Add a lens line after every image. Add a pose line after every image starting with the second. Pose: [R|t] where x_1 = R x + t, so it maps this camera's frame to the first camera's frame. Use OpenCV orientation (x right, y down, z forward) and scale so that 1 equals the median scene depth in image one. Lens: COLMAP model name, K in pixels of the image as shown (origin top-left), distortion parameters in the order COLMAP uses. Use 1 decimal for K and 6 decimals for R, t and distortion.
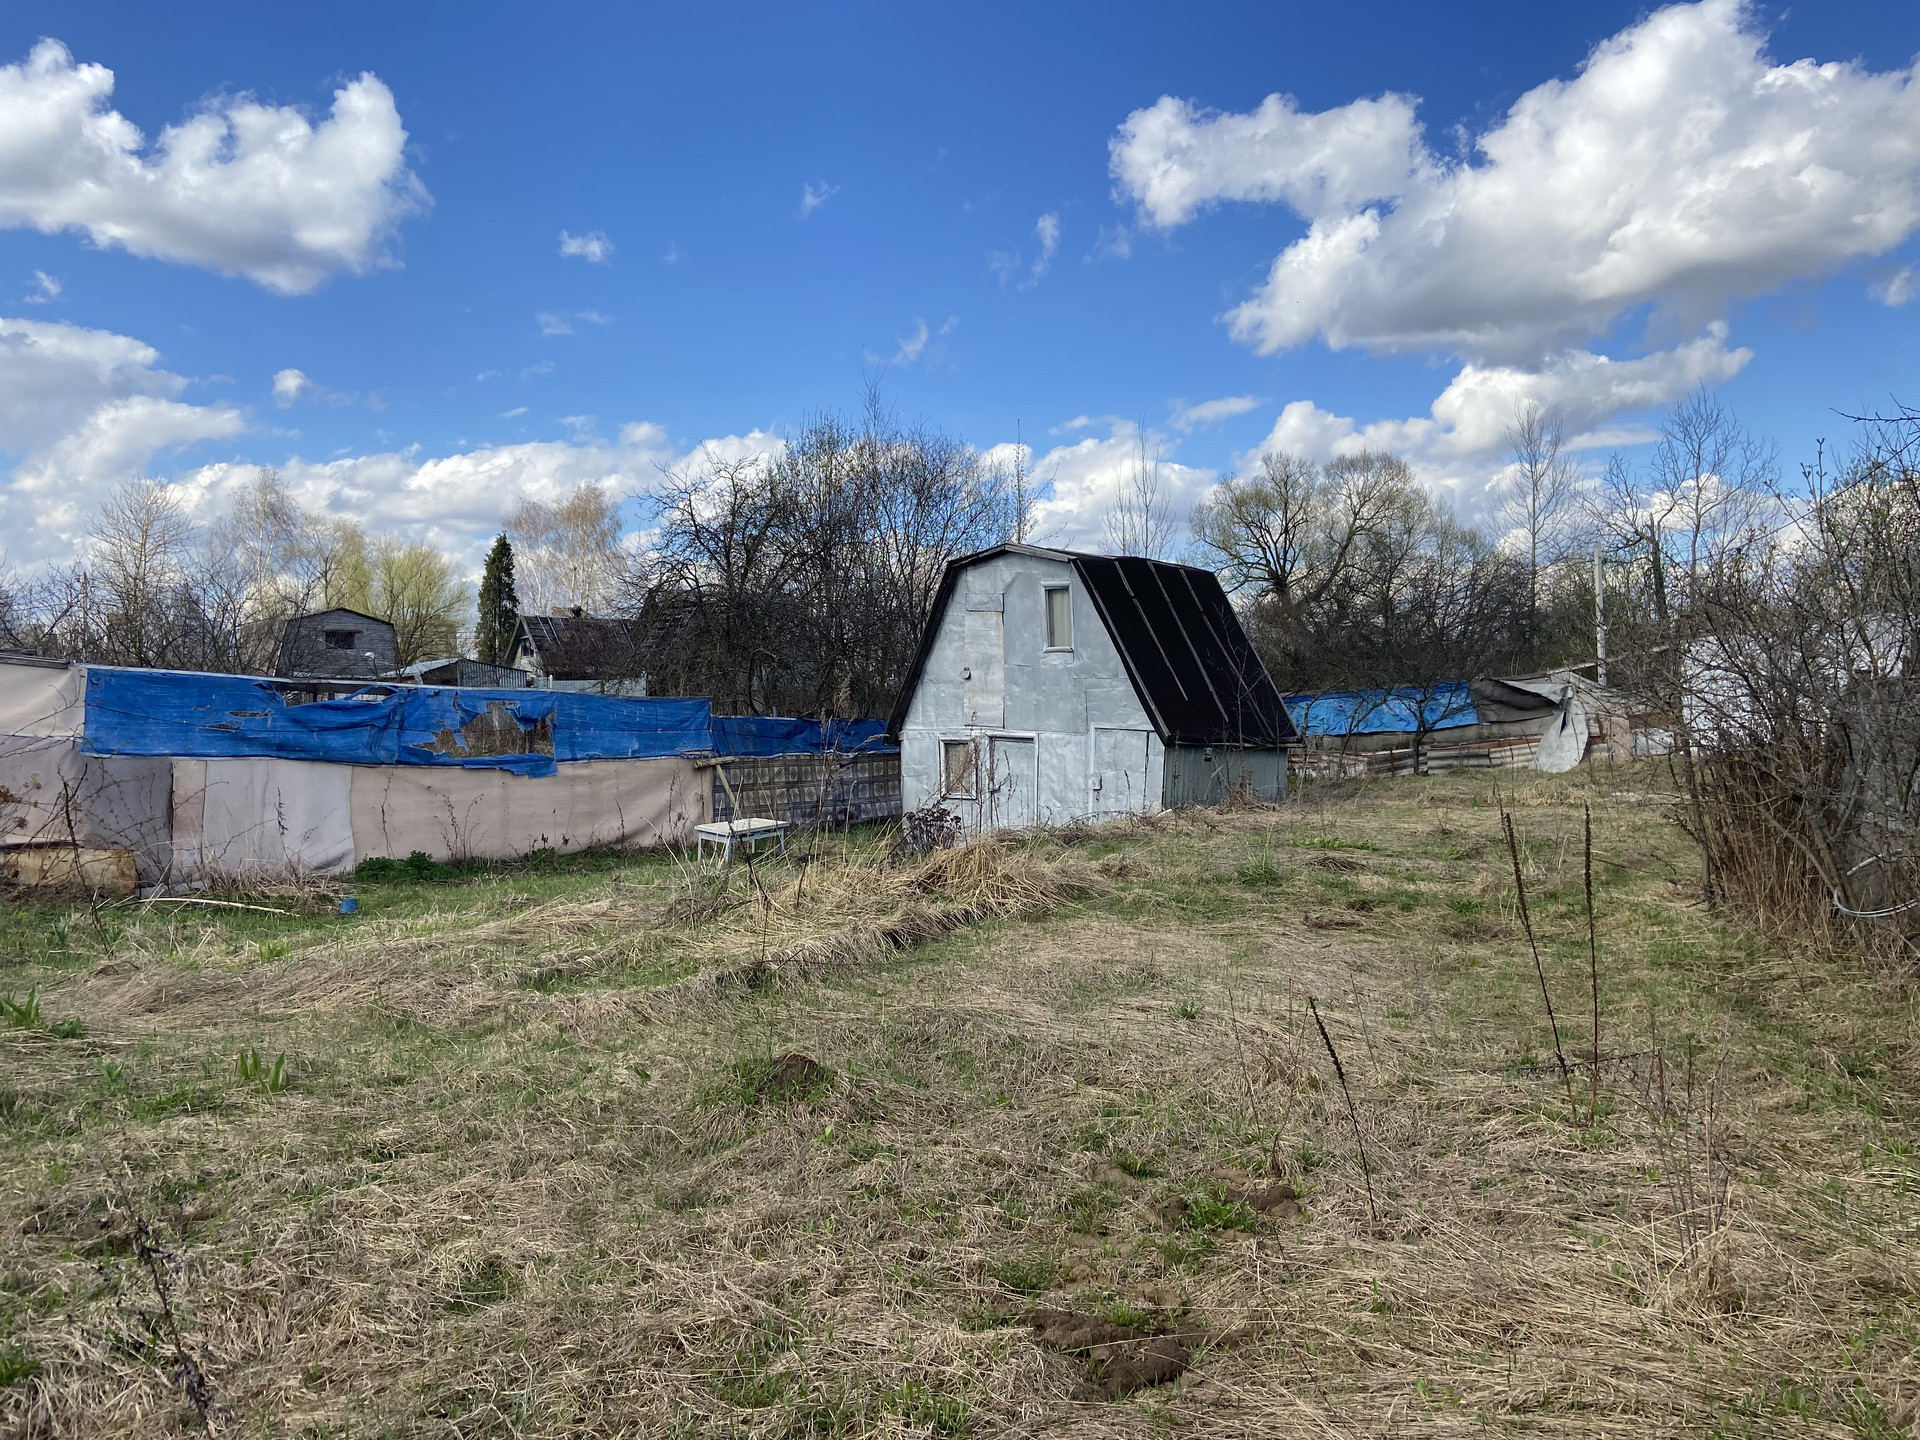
lens RADIAL K [[1454.7, 0, 960.0], [0, 1454.7, 720.0], [0, 0, 1]] dist [0.000263, -0.000019]
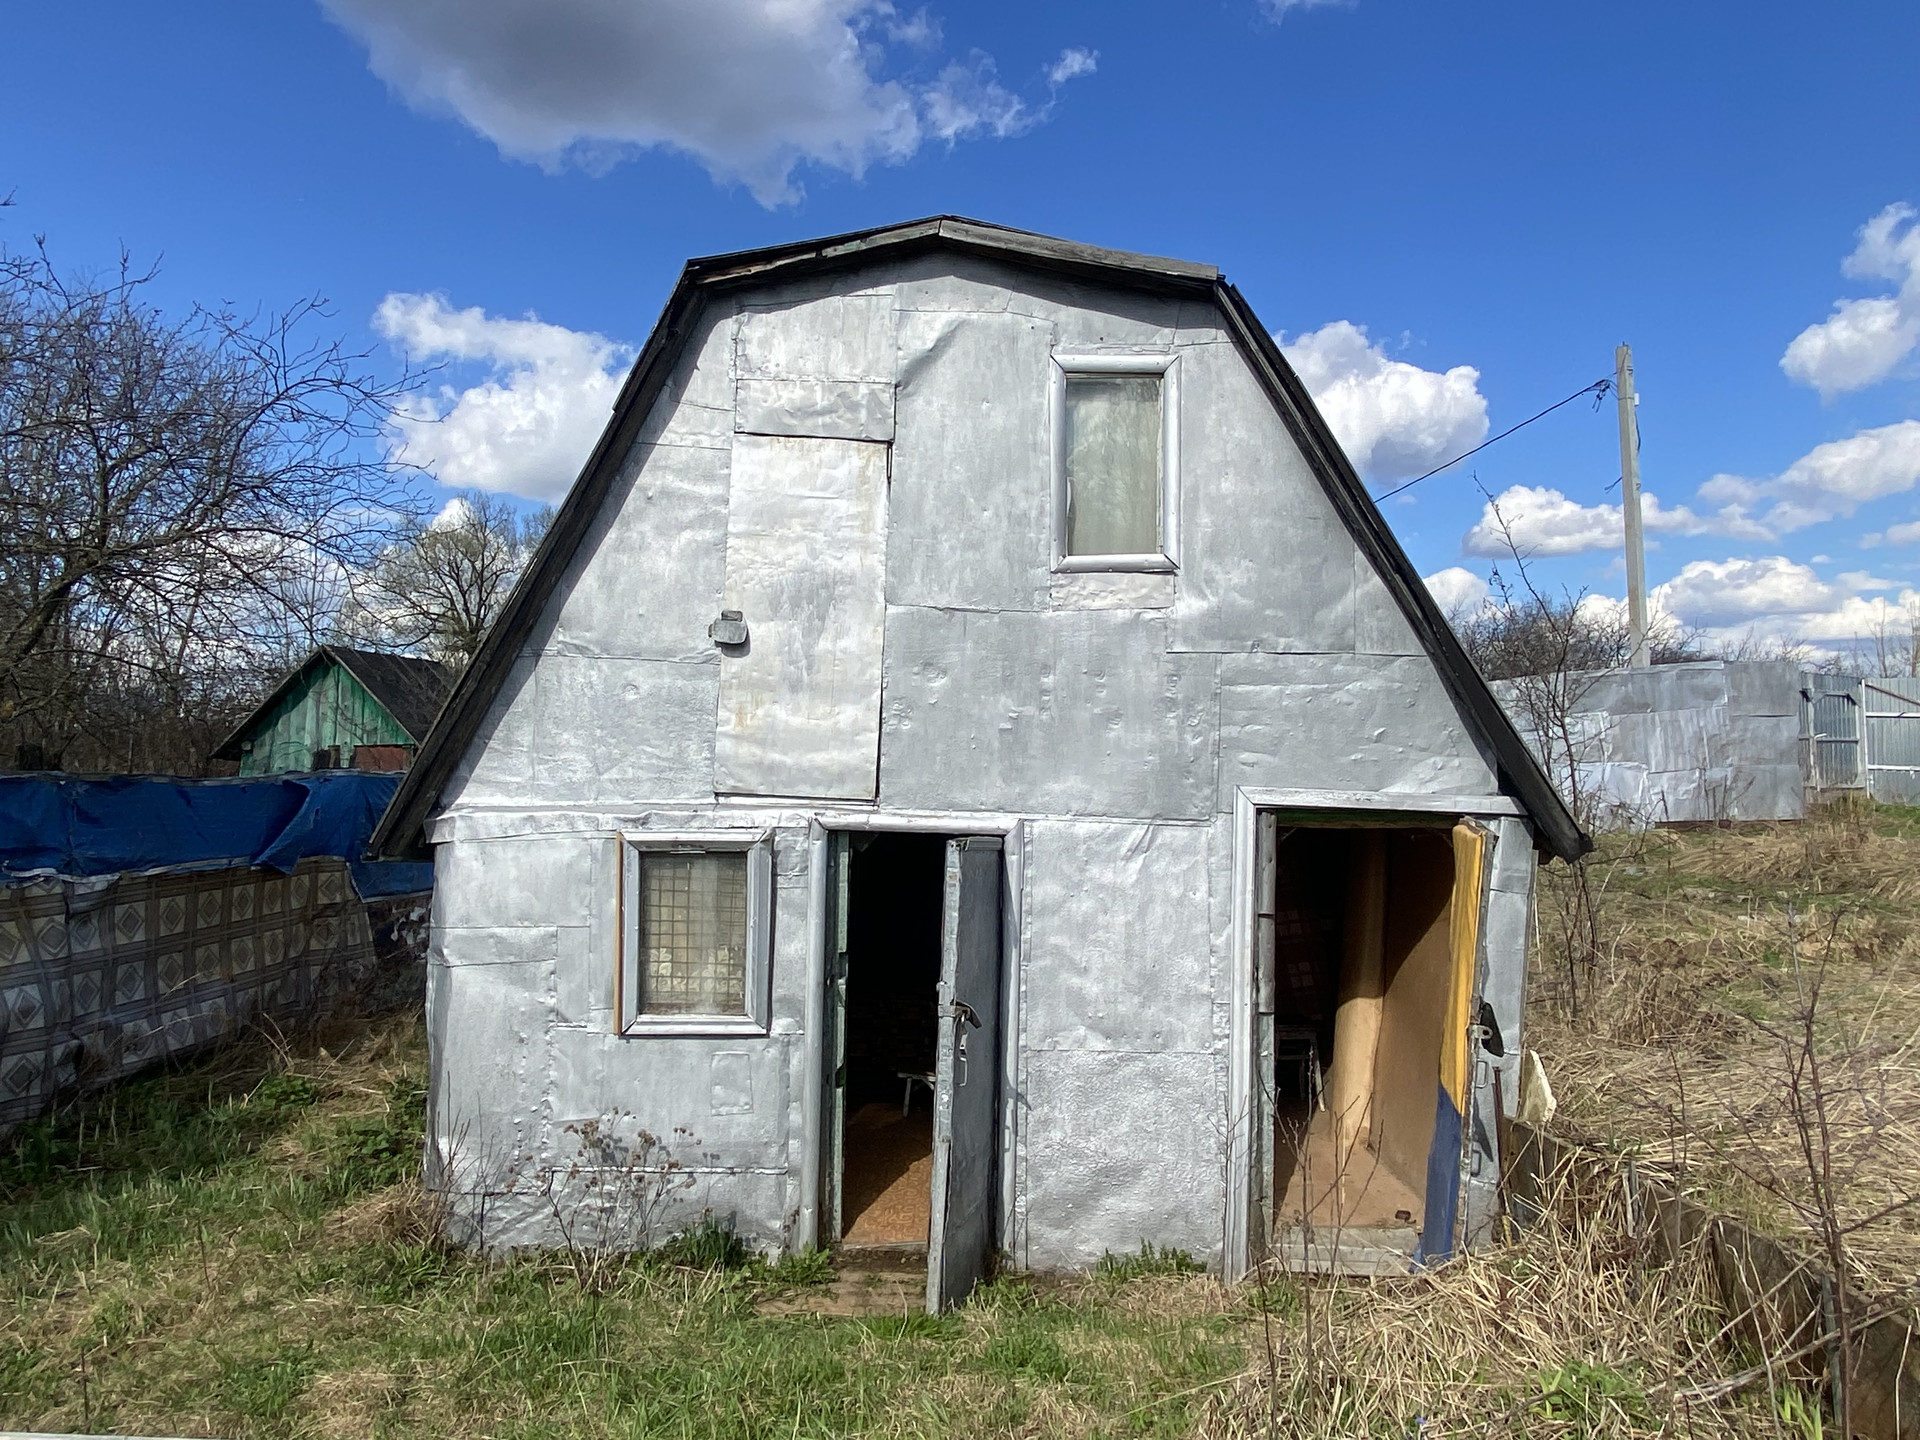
lens RADIAL K [[1280.1, 0, 960.0], [0, 1280.1, 720.0], [0, 0, 1]] dist [0.032938, -0.002362]
pose [[0.782209, 0.043273, 0.621511, -0.130306], [-0.005181, 0.998002, -0.062965, 0.004804], [-0.622994, 0.046032, 0.780871, 0.764099]]
